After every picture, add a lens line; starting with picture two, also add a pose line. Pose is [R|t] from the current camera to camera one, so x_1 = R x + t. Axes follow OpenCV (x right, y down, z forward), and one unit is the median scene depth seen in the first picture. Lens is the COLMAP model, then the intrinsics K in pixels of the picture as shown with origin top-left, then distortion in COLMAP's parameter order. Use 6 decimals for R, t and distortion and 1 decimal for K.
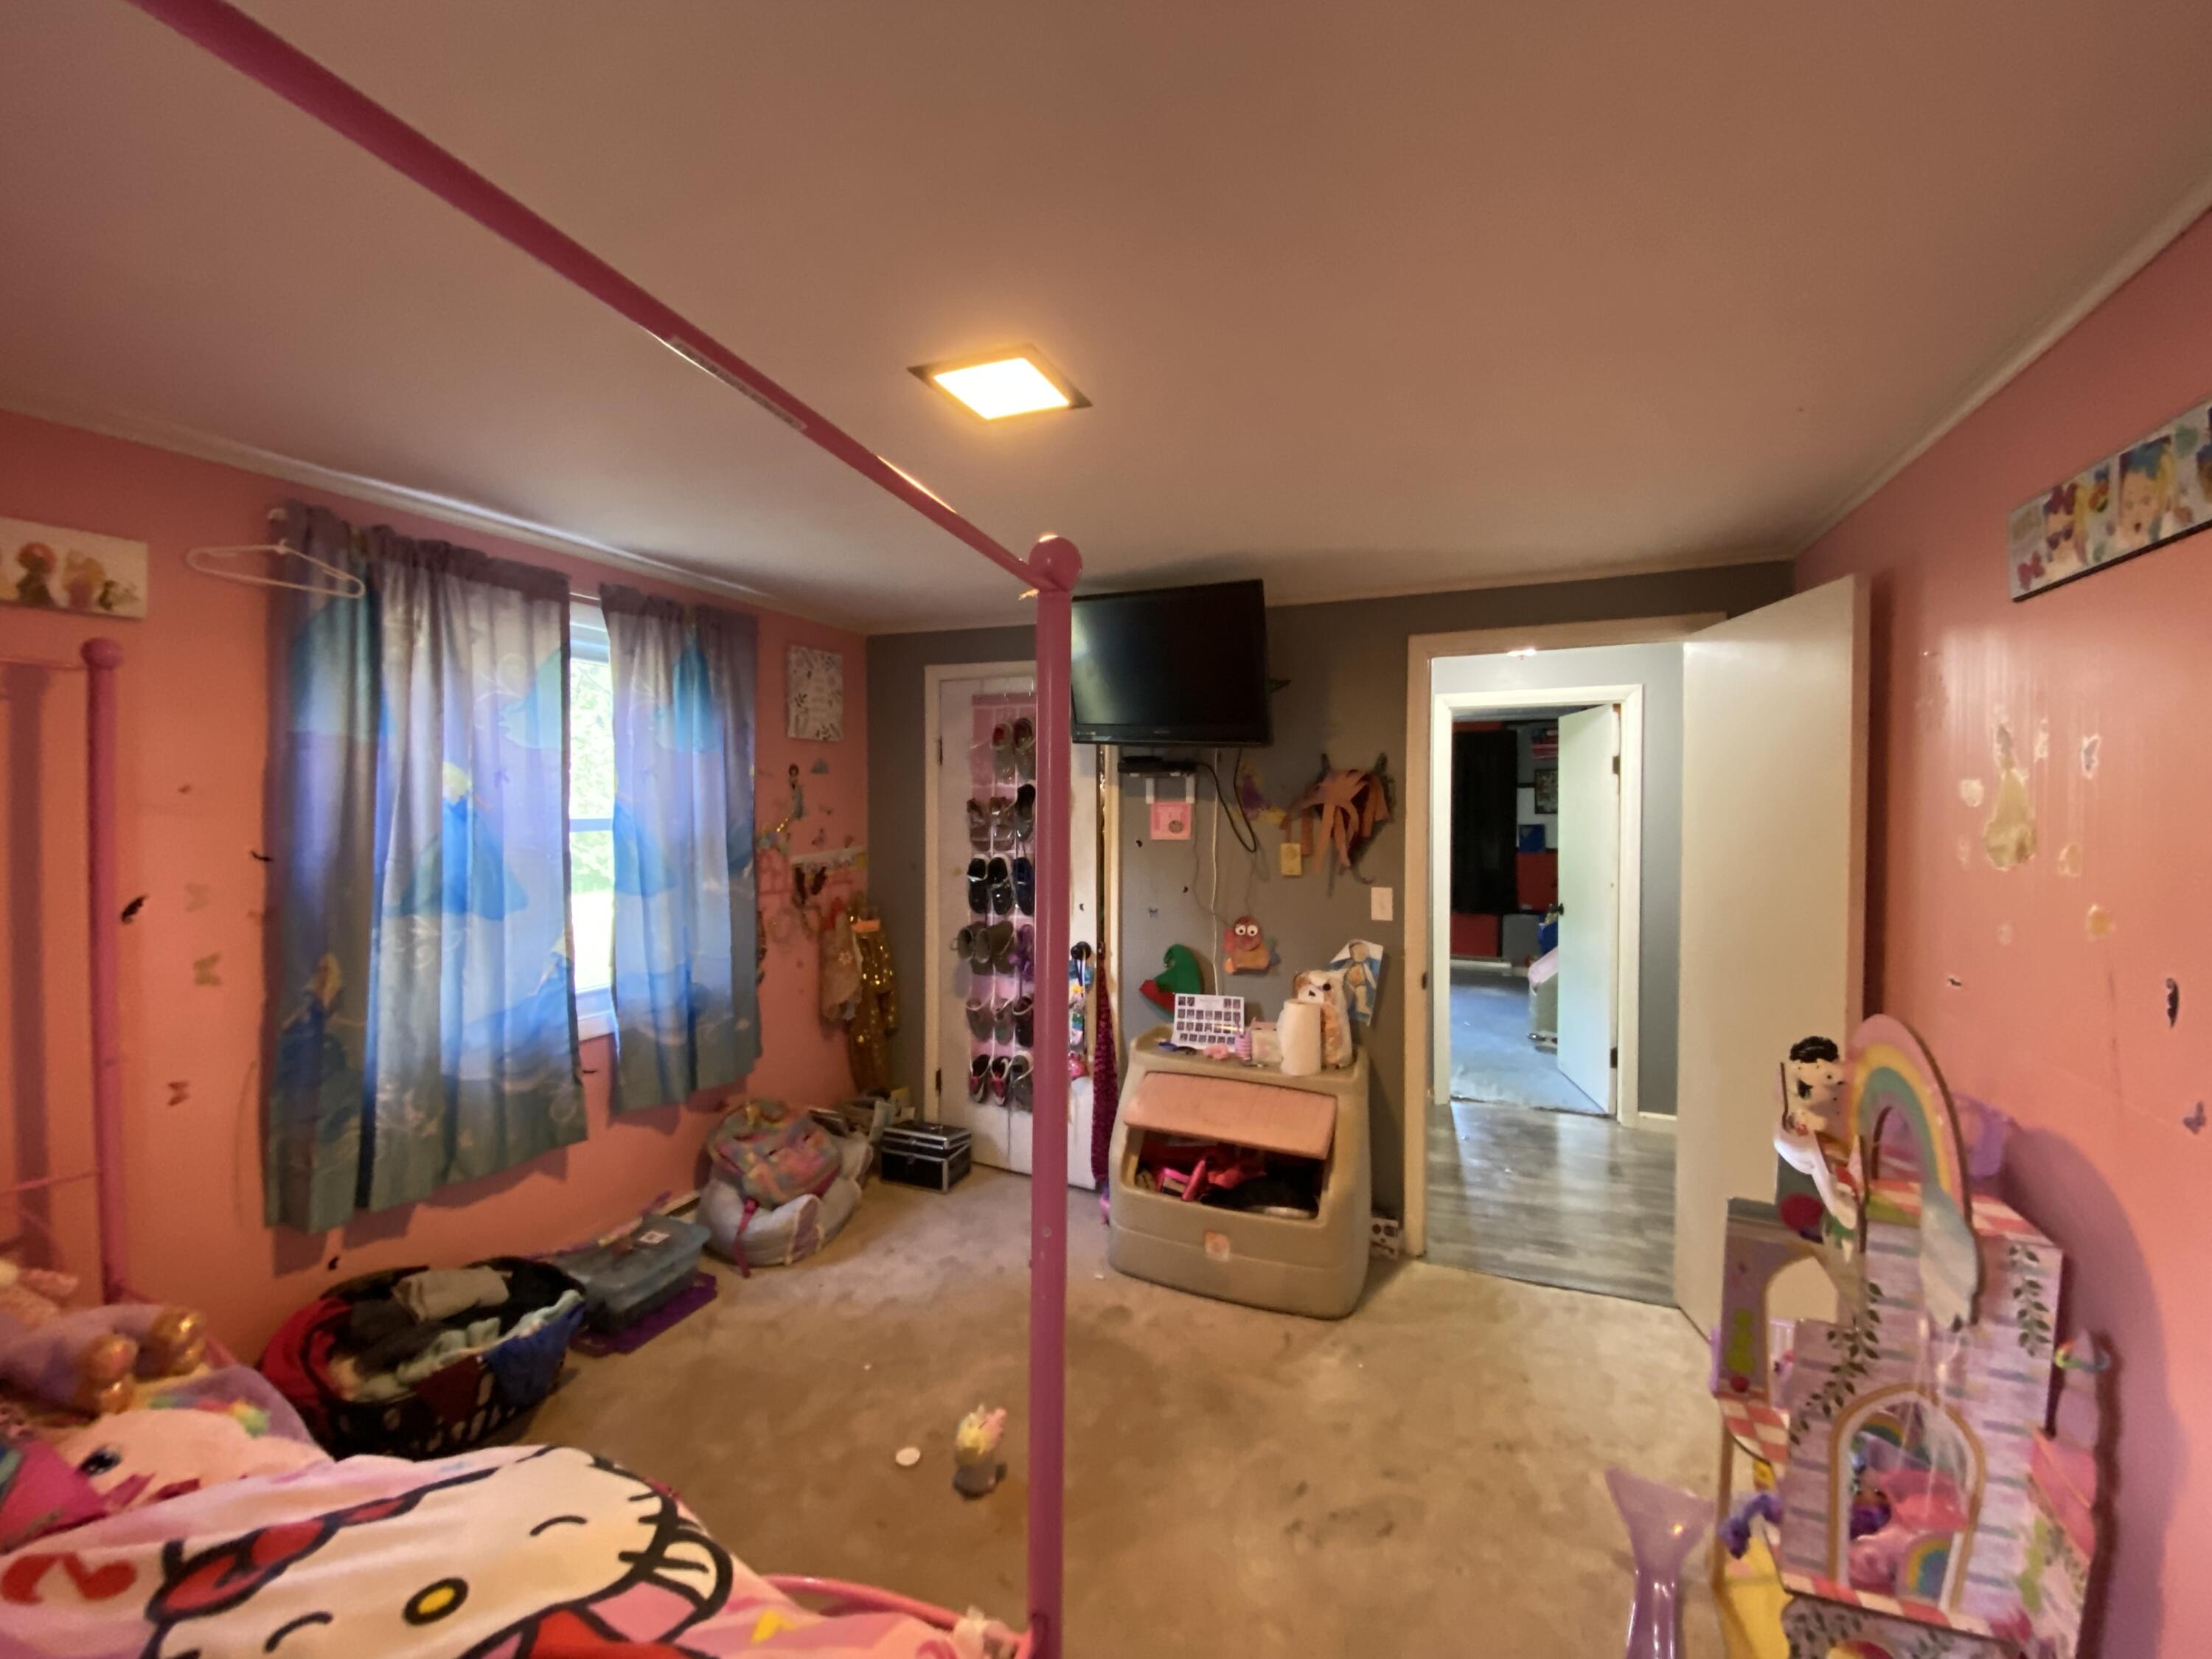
lens RADIAL K [[891.7, 0, 1106.0], [0, 891.7, 829.5], [0, 0, 1]] dist [0.044384, -0.034941]
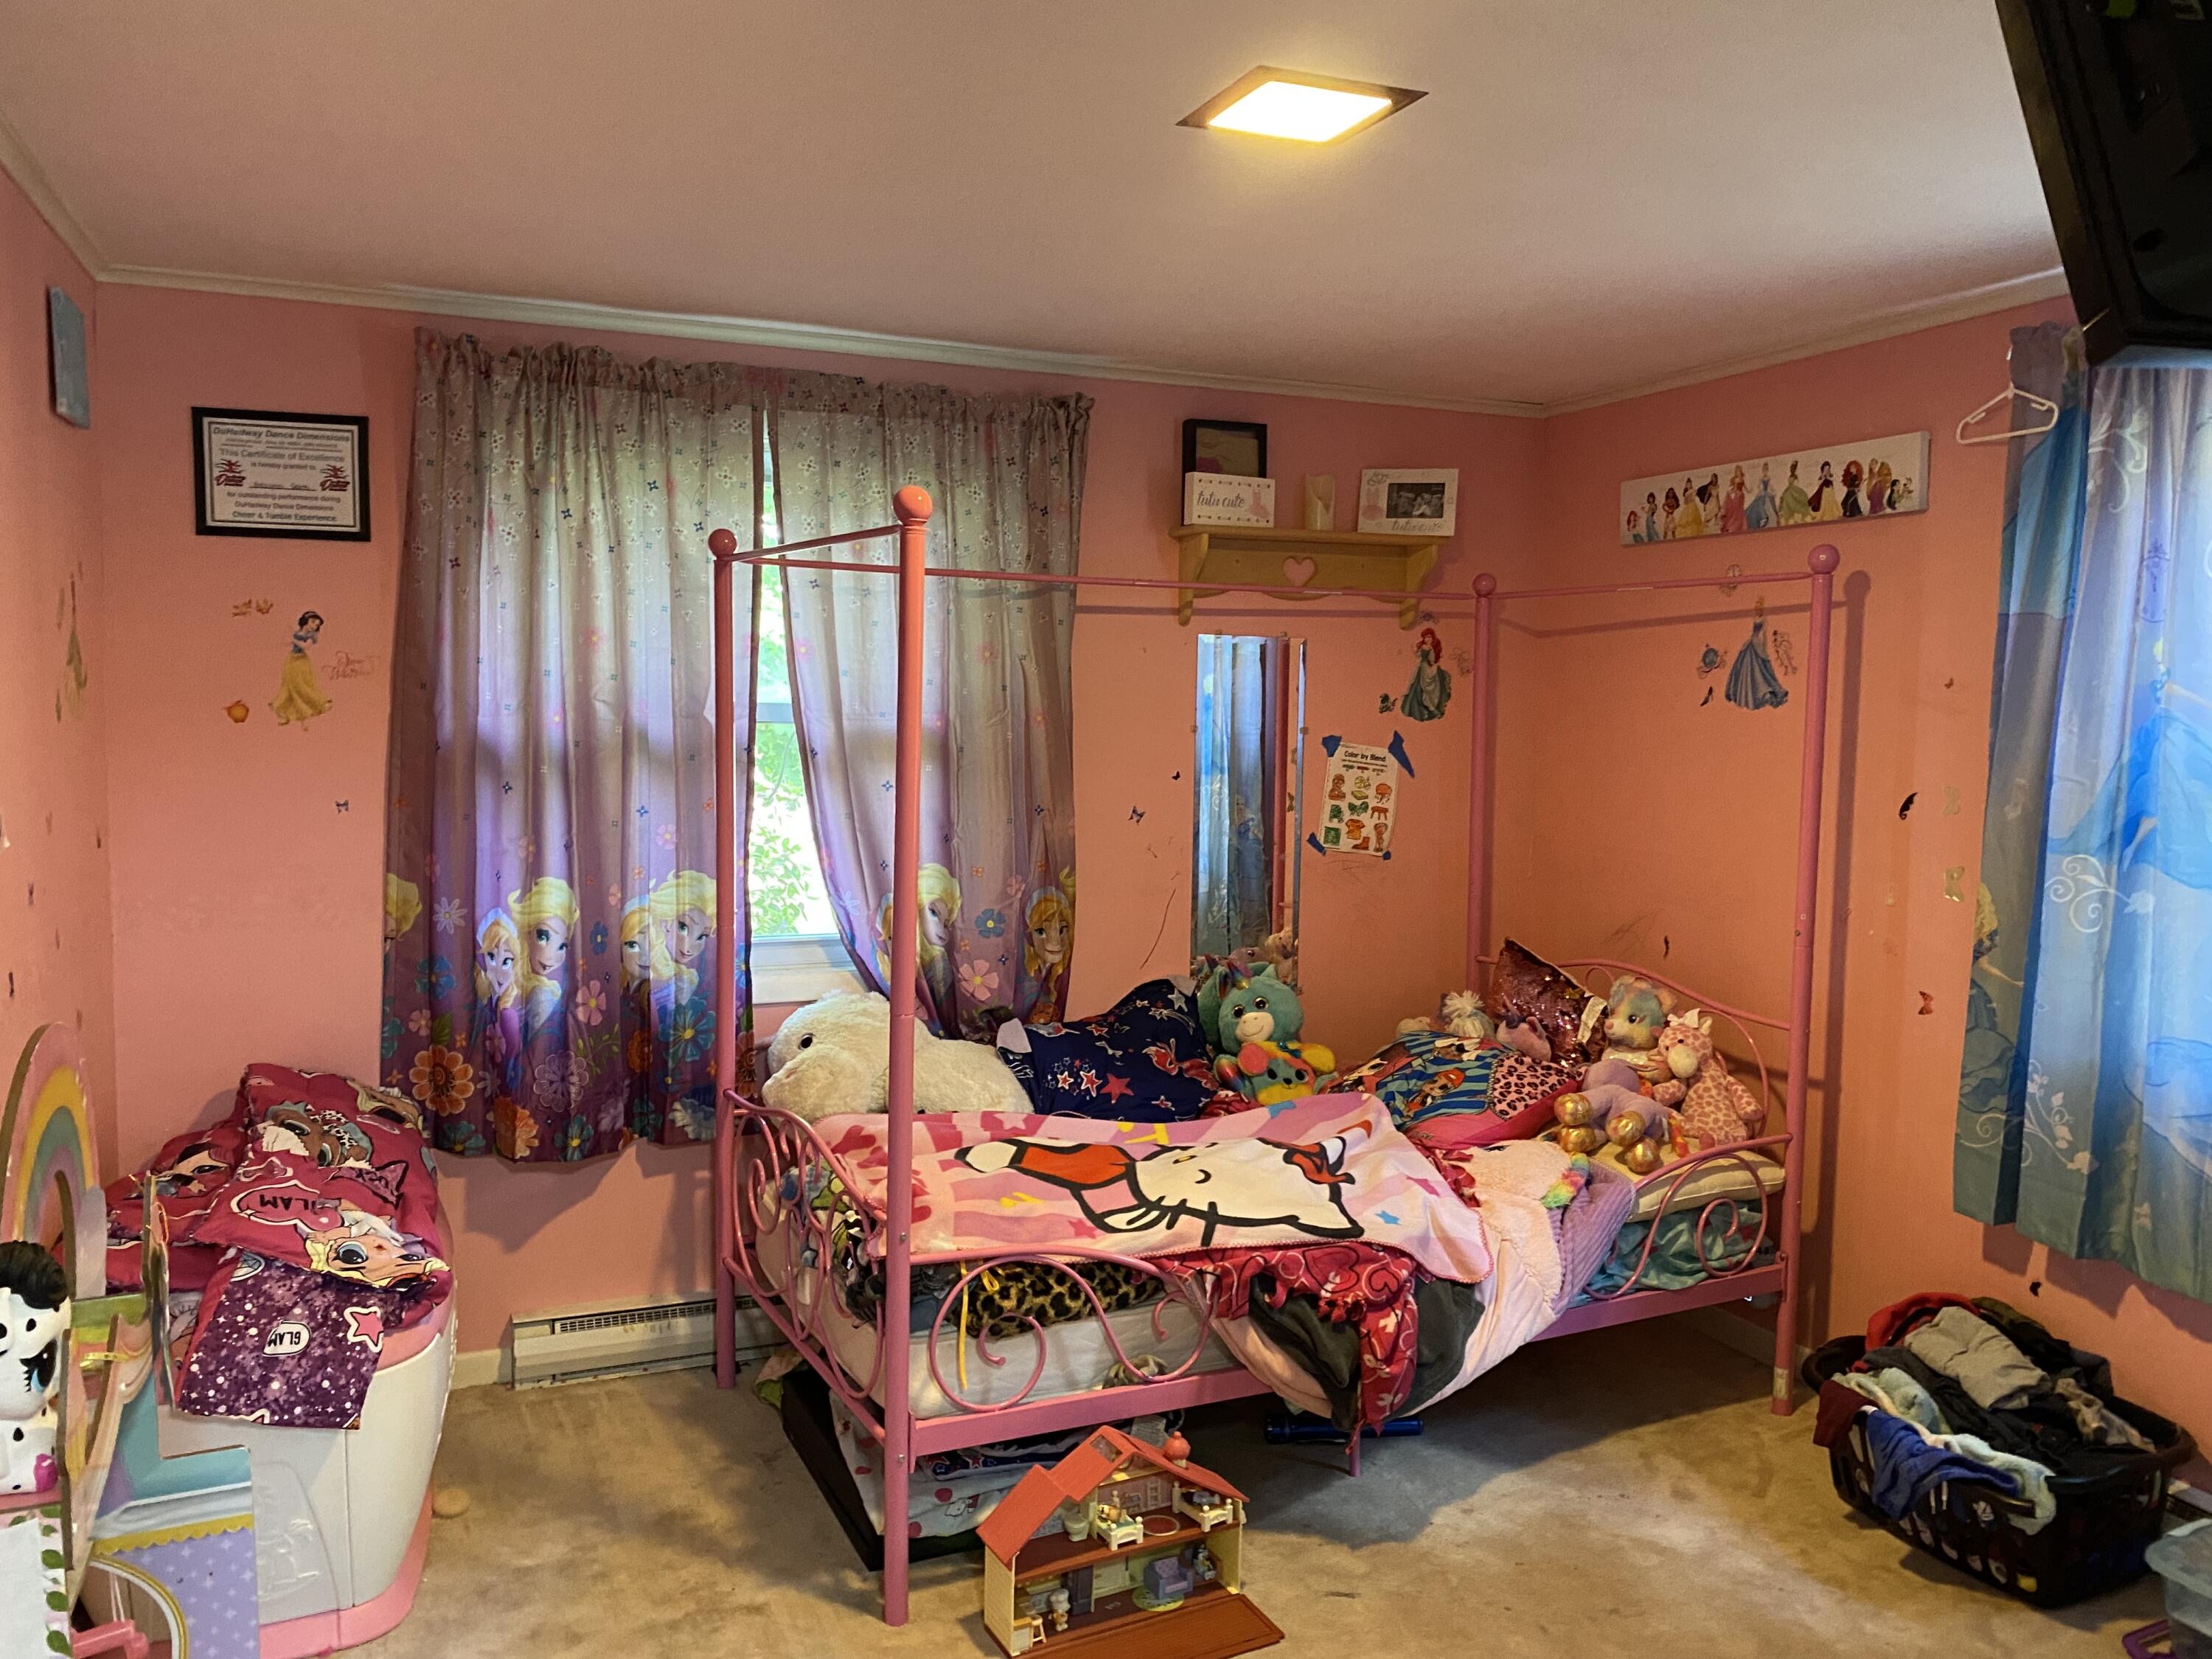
lens RADIAL K [[1664.7, 0, 1098.8], [0, 1664.7, 829.0], [0, 0, 1]] dist [0.002731, -0.000378]
pose [[-0.689259, 0.041489, -0.723326, 0.905898], [-0.038789, 0.994814, 0.094023, -0.024829], [0.723476, 0.092863, -0.684076, 1.676777]]
